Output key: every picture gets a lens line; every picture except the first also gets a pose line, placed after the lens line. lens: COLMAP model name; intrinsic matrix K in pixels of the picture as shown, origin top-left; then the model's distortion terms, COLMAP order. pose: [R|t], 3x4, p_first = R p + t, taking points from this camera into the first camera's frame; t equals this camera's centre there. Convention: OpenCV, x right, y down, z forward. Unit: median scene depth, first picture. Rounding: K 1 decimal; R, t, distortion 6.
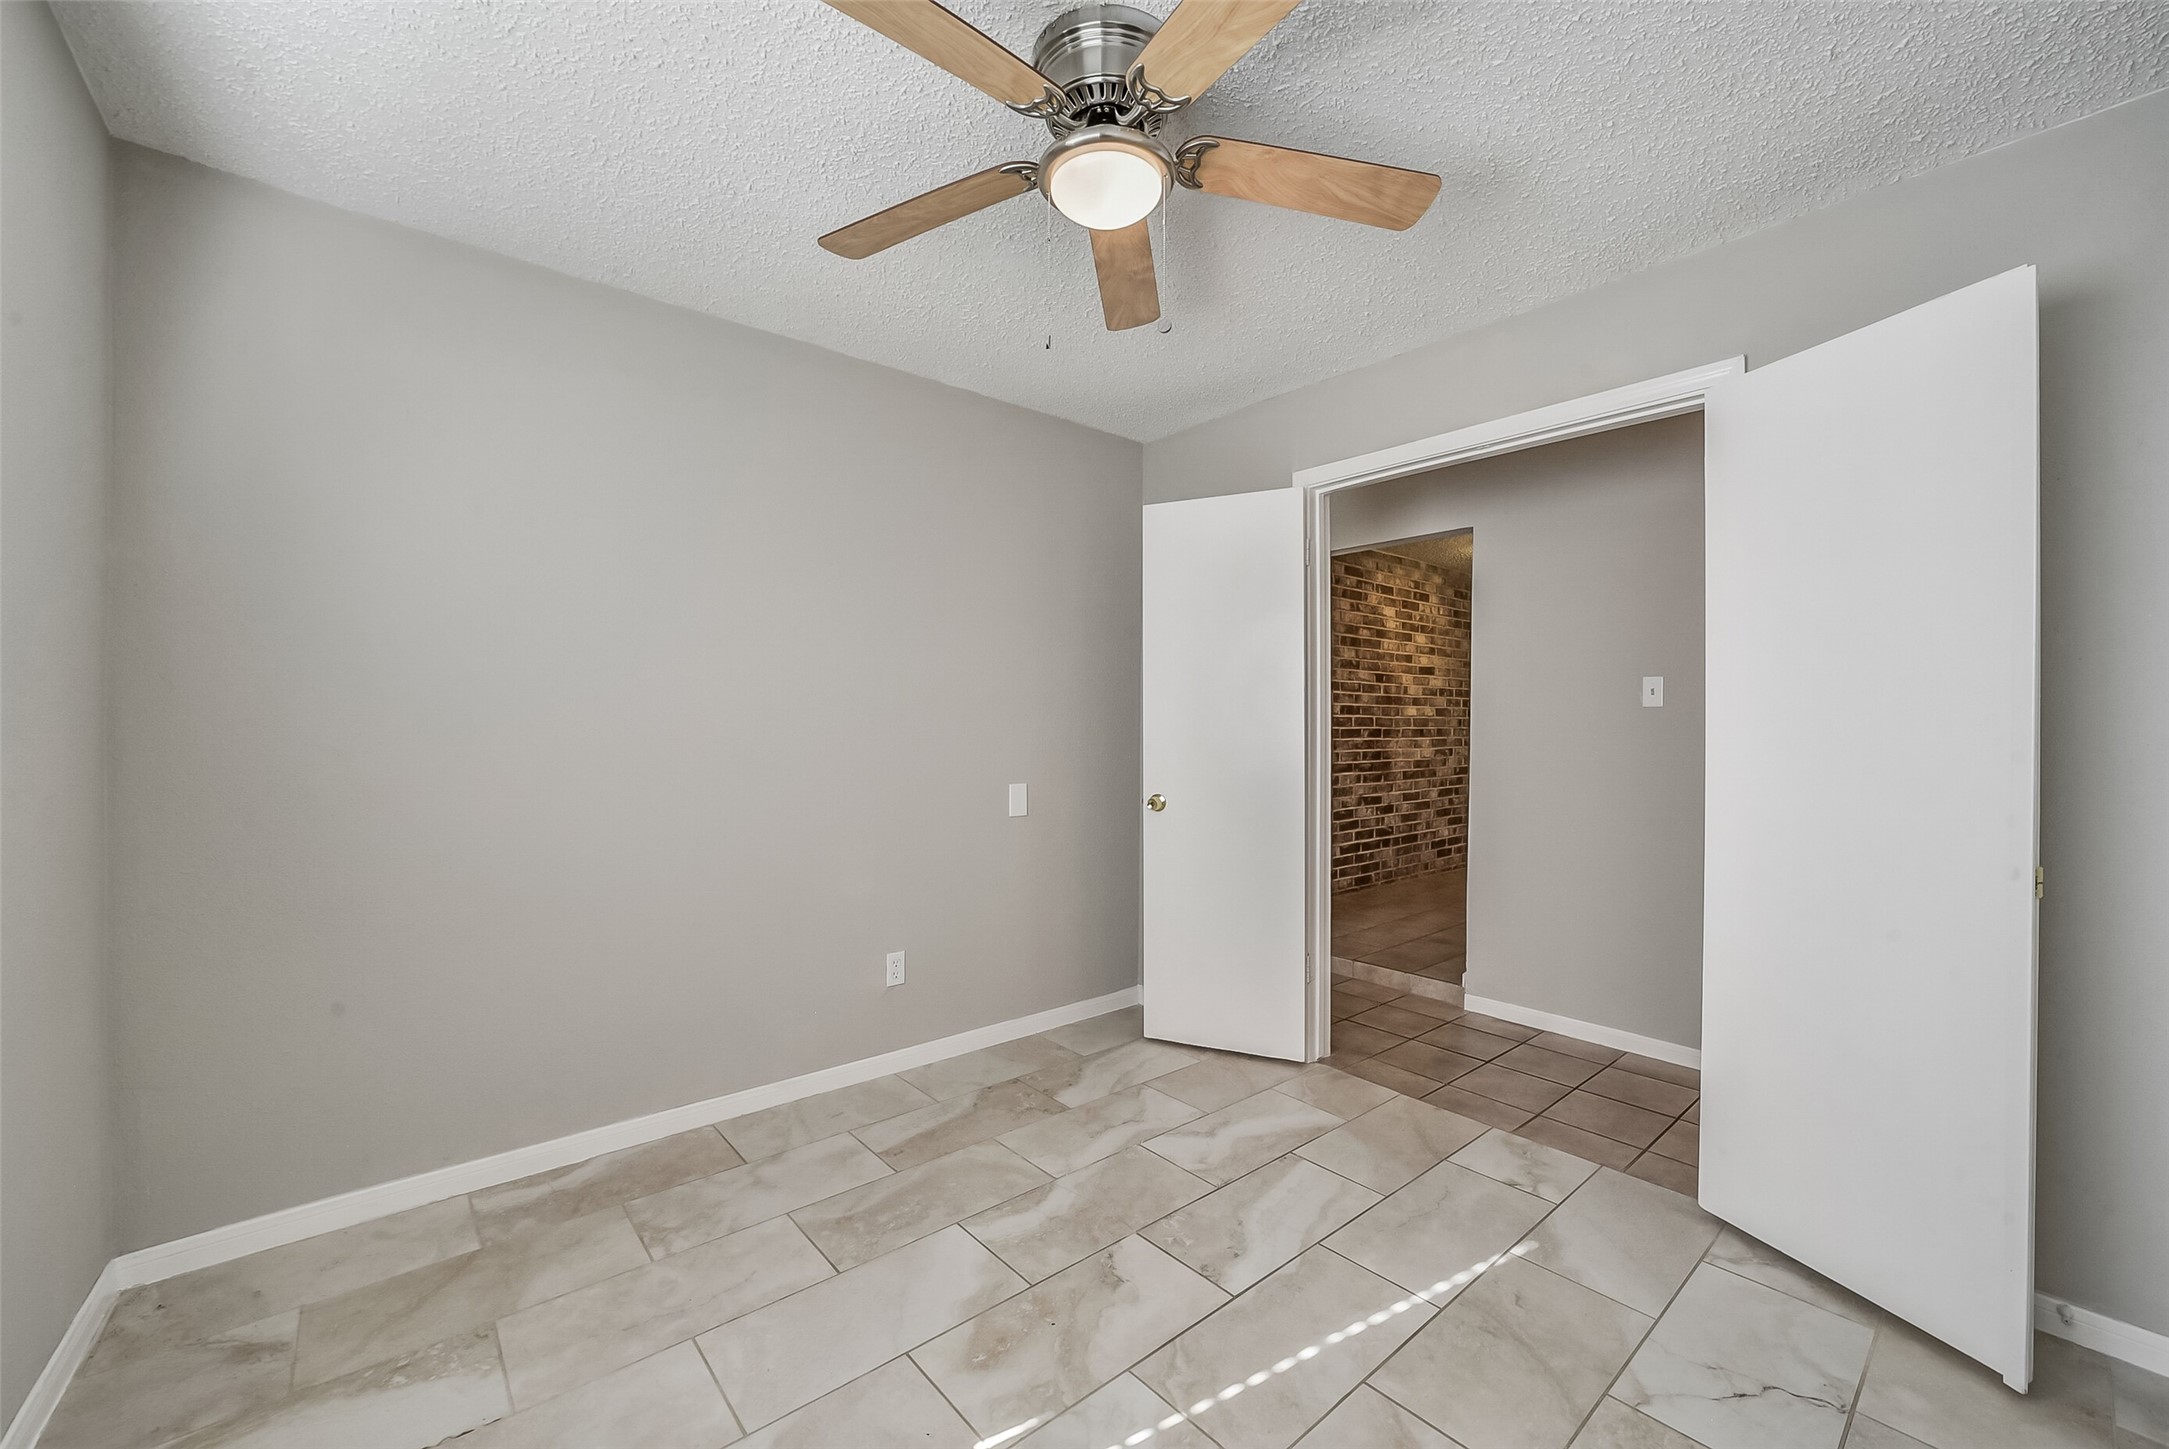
lens RADIAL K [[853.8, 0, 1085.3], [0, 853.8, 726.8], [0, 0, 1]] dist [-0.016914, 0.000384]
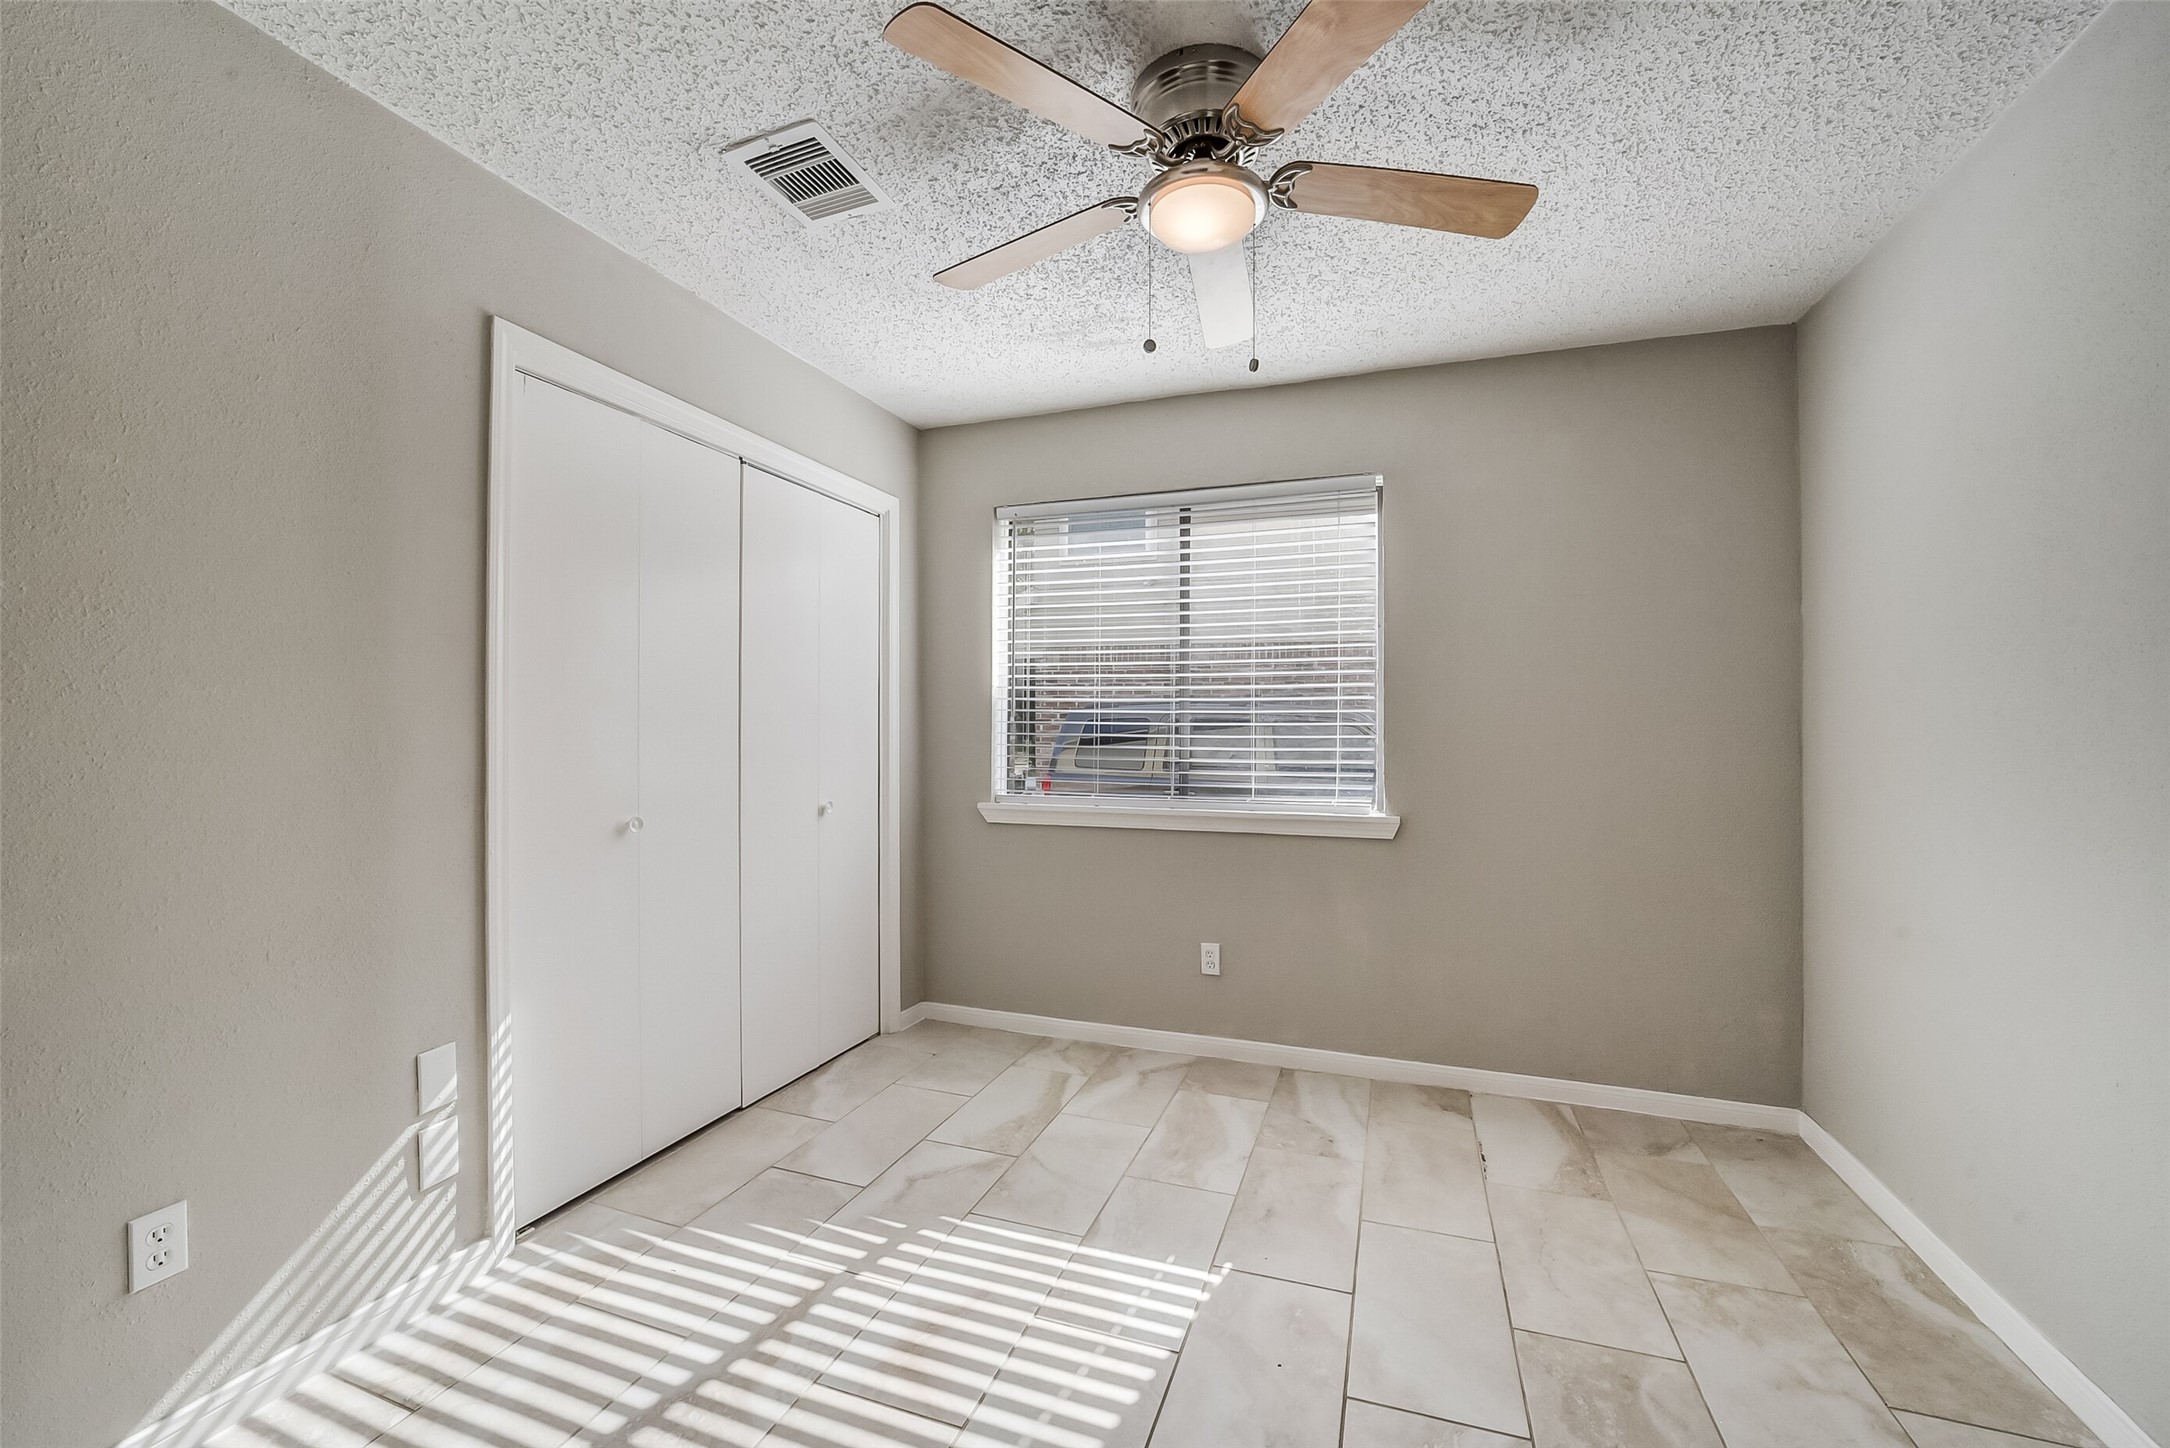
lens RADIAL K [[854.2, 0, 1085.8], [0, 854.2, 726.3], [0, 0, 1]] dist [-0.016914, 0.000384]
pose [[-0.867041, -0.008303, -0.498168, 0.533484], [-0.008088, 0.999964, -0.002590, 0.002126], [0.498171, 0.001784, -0.867077, 1.463334]]
